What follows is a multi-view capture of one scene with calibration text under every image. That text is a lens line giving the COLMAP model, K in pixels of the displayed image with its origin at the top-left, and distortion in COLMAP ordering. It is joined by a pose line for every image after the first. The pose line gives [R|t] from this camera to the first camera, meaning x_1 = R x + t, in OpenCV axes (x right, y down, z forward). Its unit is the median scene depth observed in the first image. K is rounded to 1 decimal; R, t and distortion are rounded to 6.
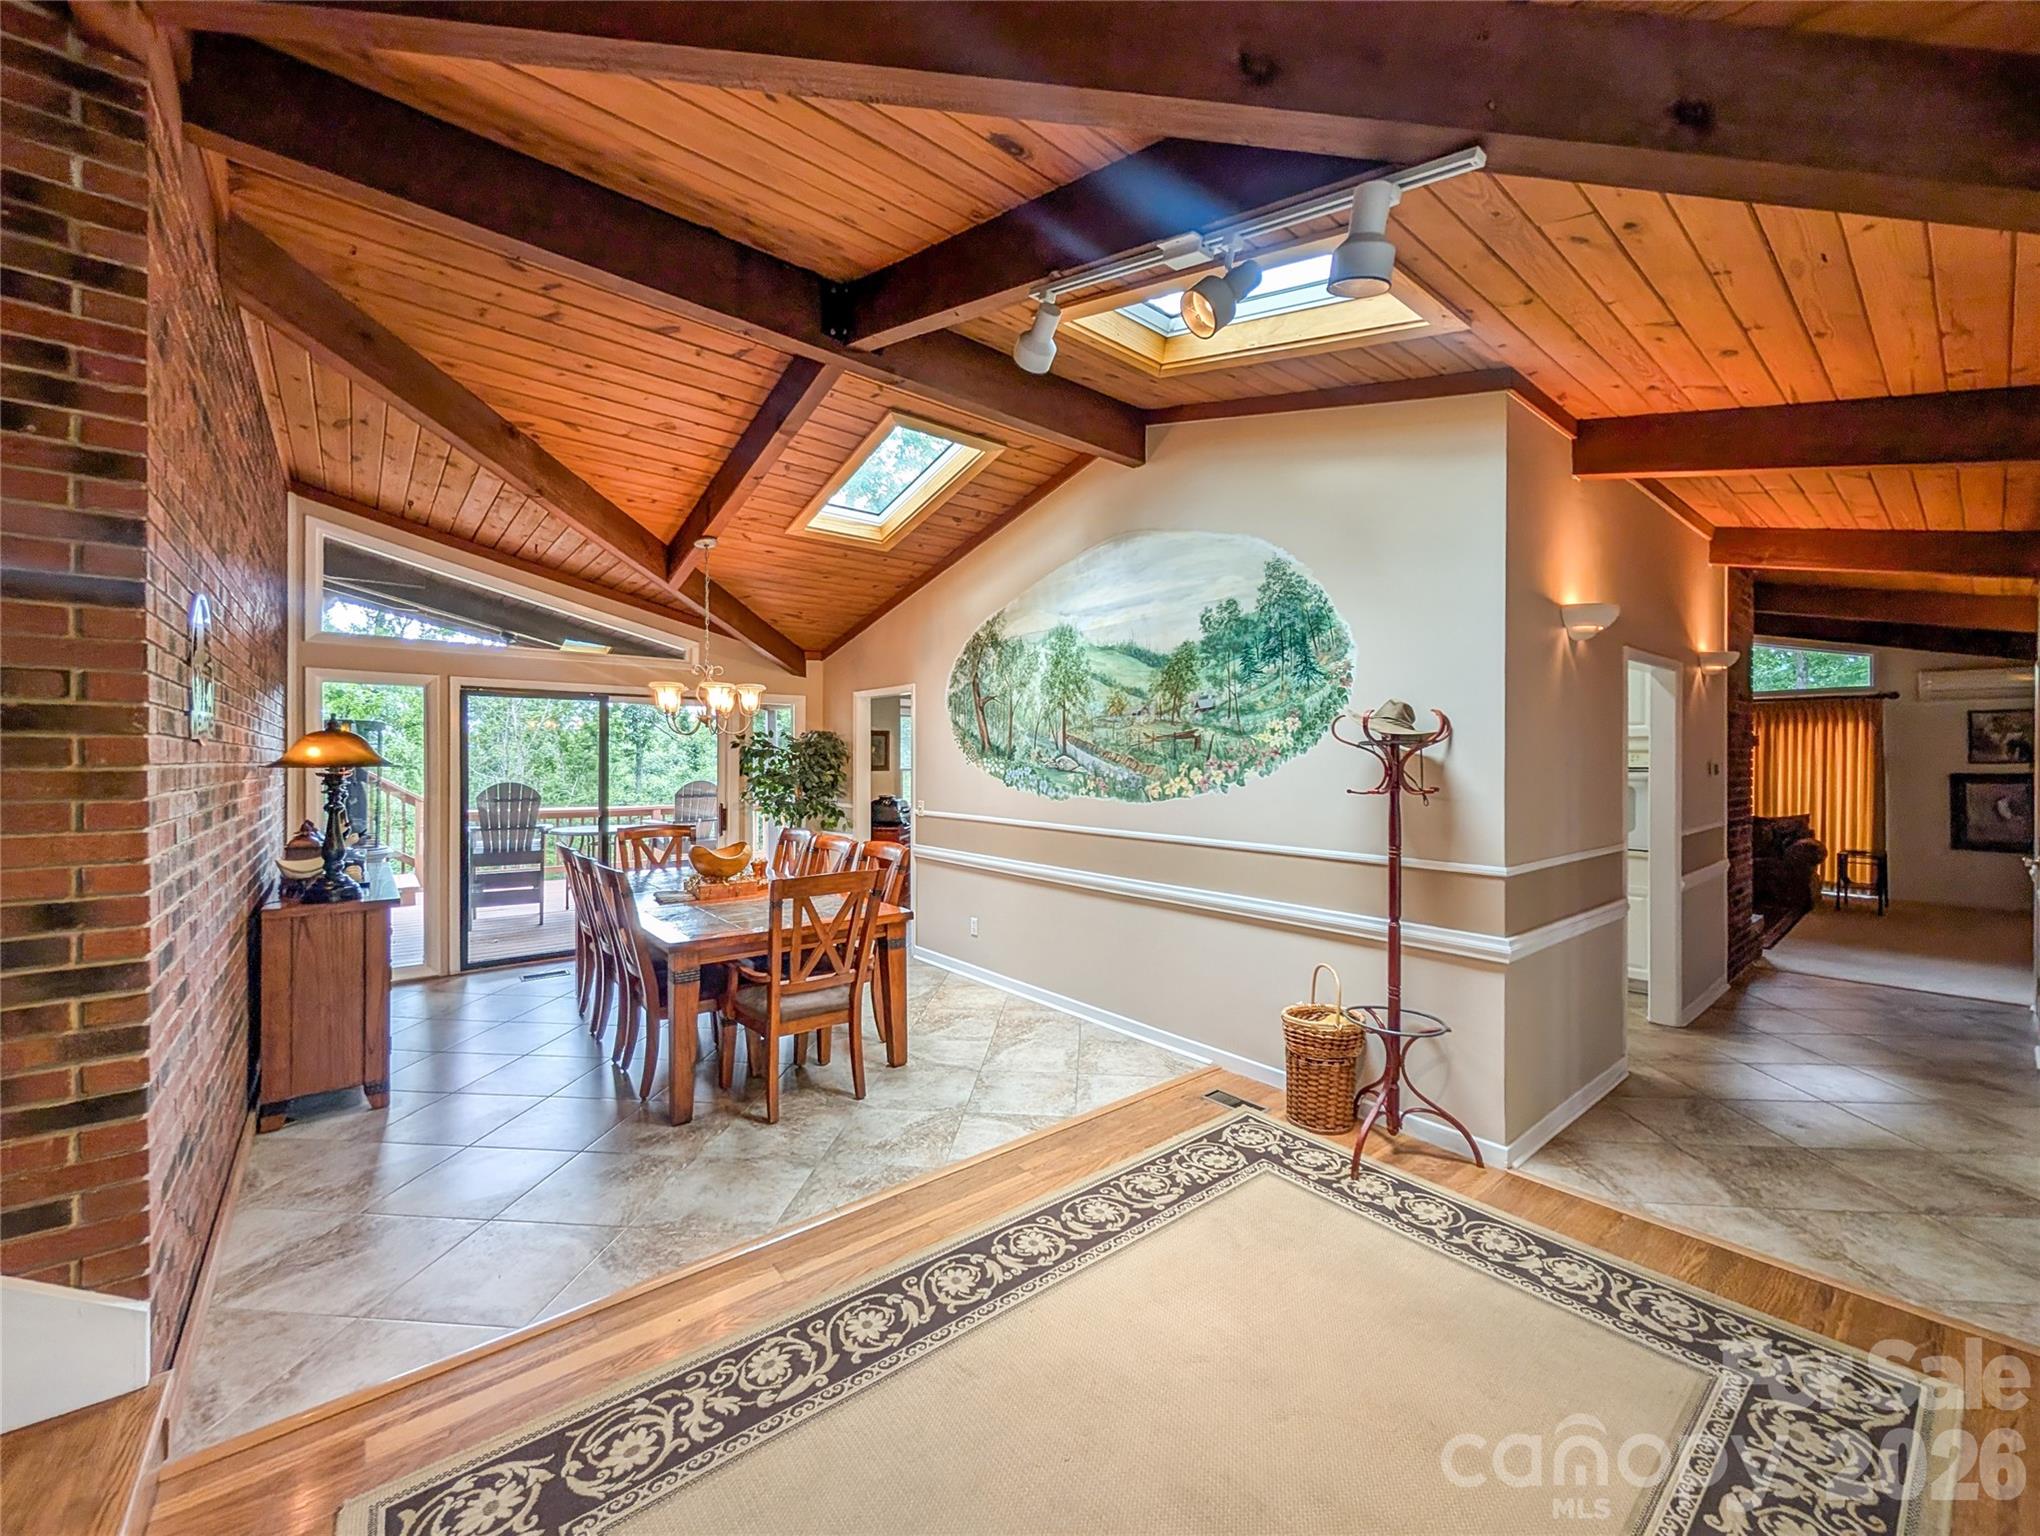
lens RADIAL K [[821.5, 0, 1088.1], [0, 821.5, 757.7], [0, 0, 1]] dist [0.000095, 0.000136]
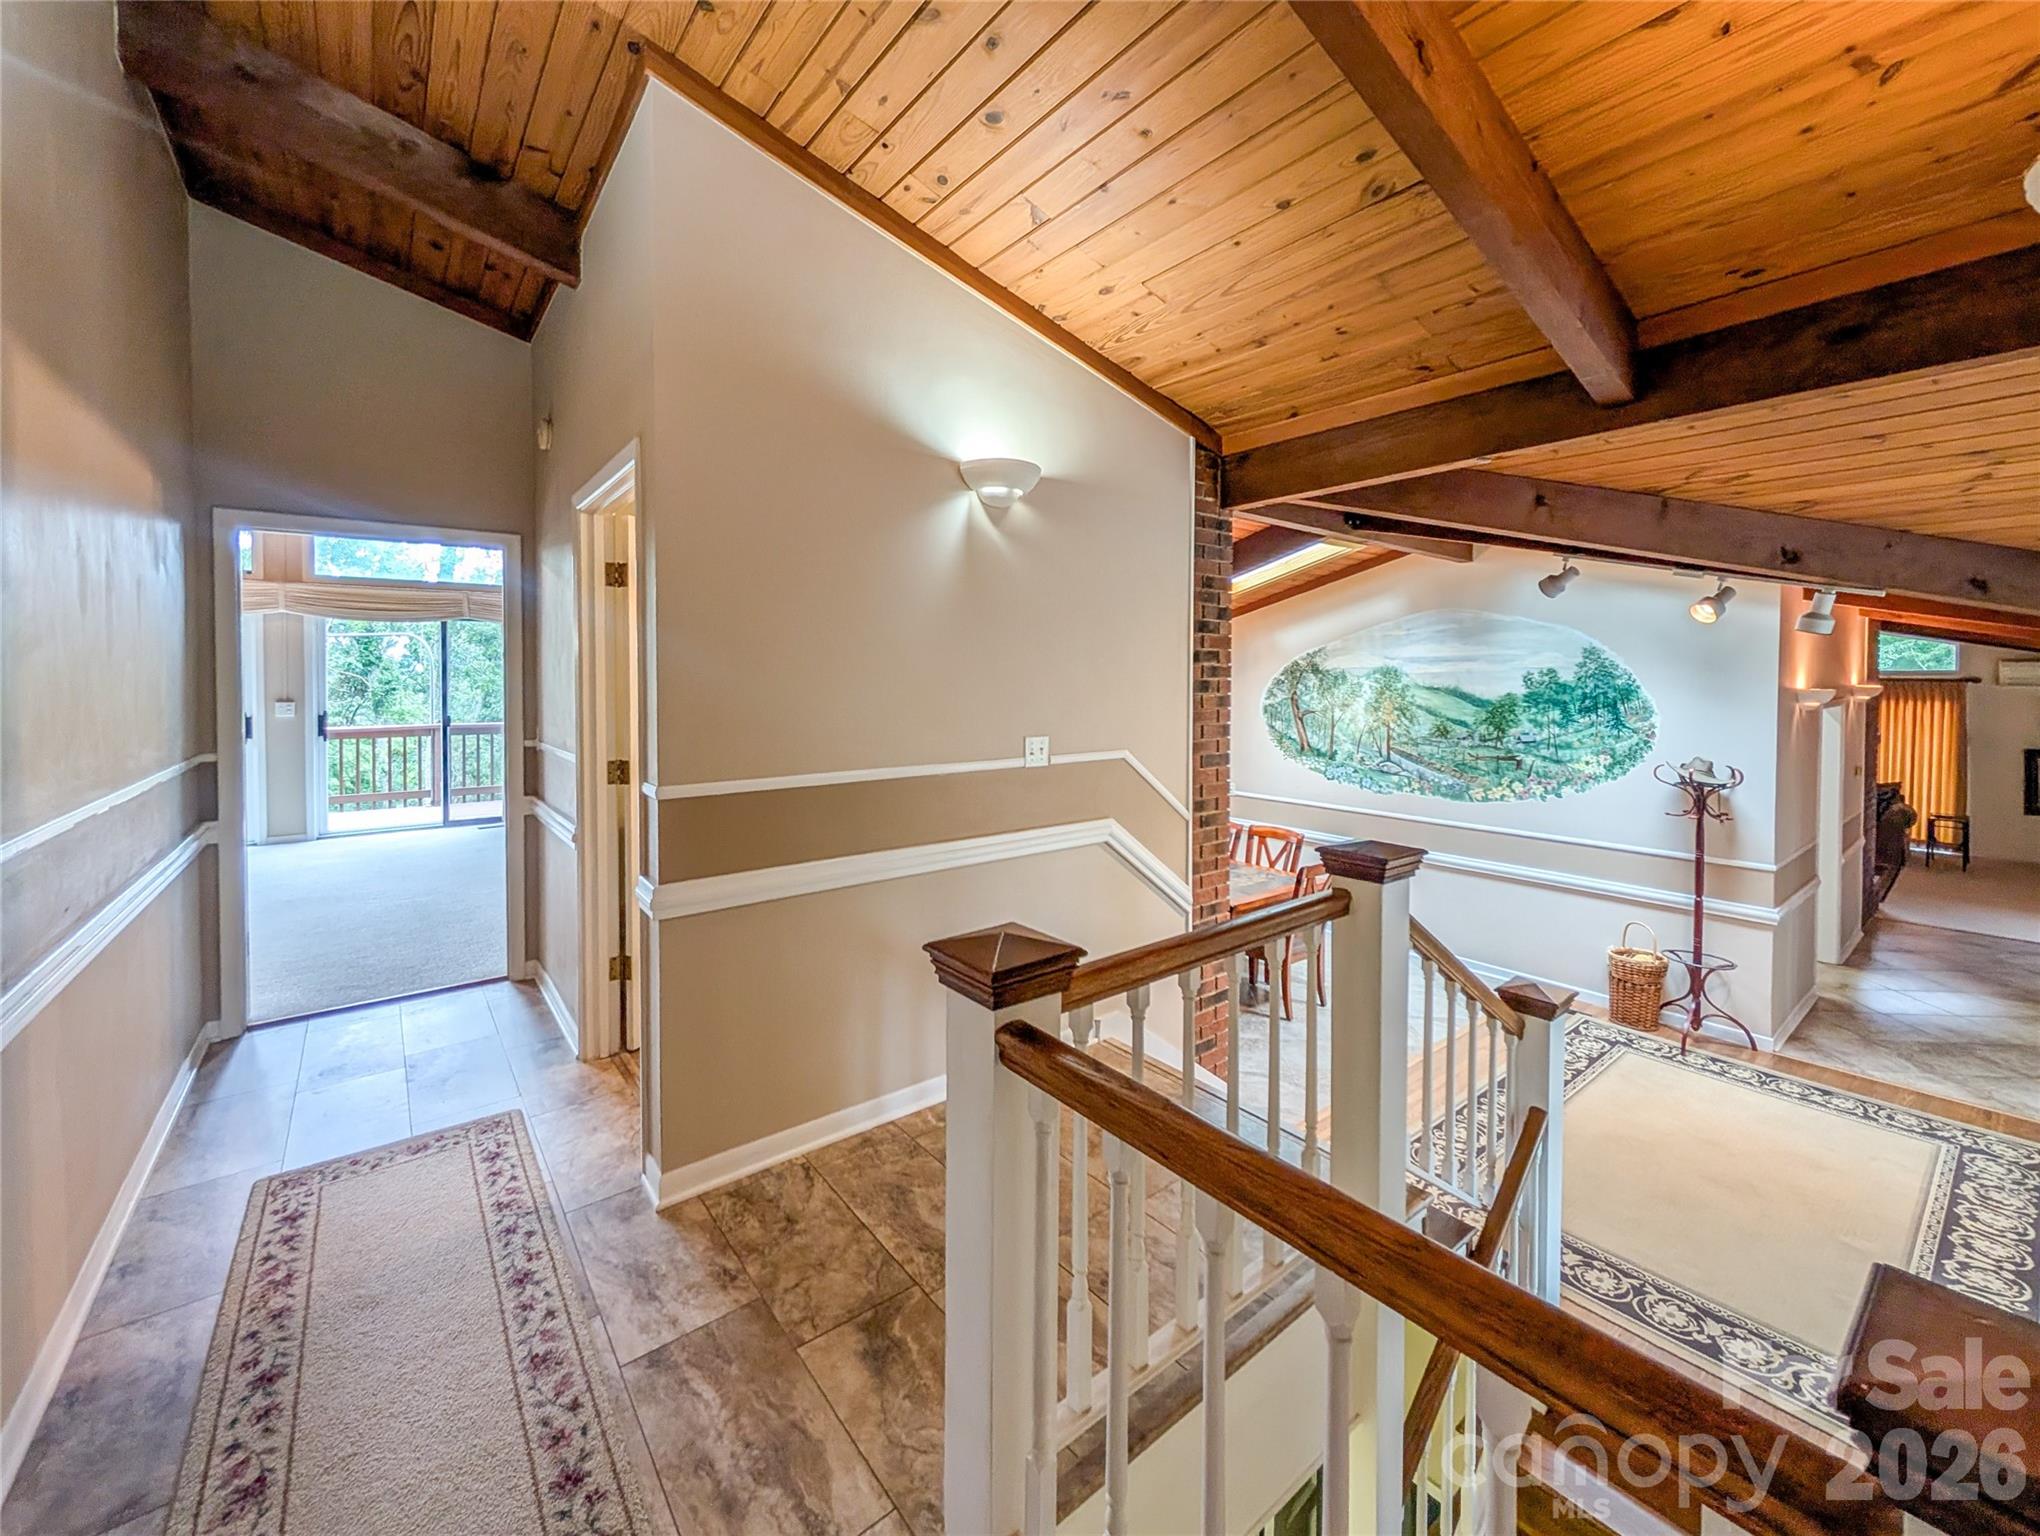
lens RADIAL K [[853.7, 0, 1095.8], [0, 853.7, 688.8], [0, 0, 1]] dist [0.001154, 0.000482]
pose [[0.999963, 0.008045, -0.003170, -0.624047], [-0.007995, 0.999848, 0.015463, -0.173398], [0.003294, -0.015437, 0.999875, -0.511963]]
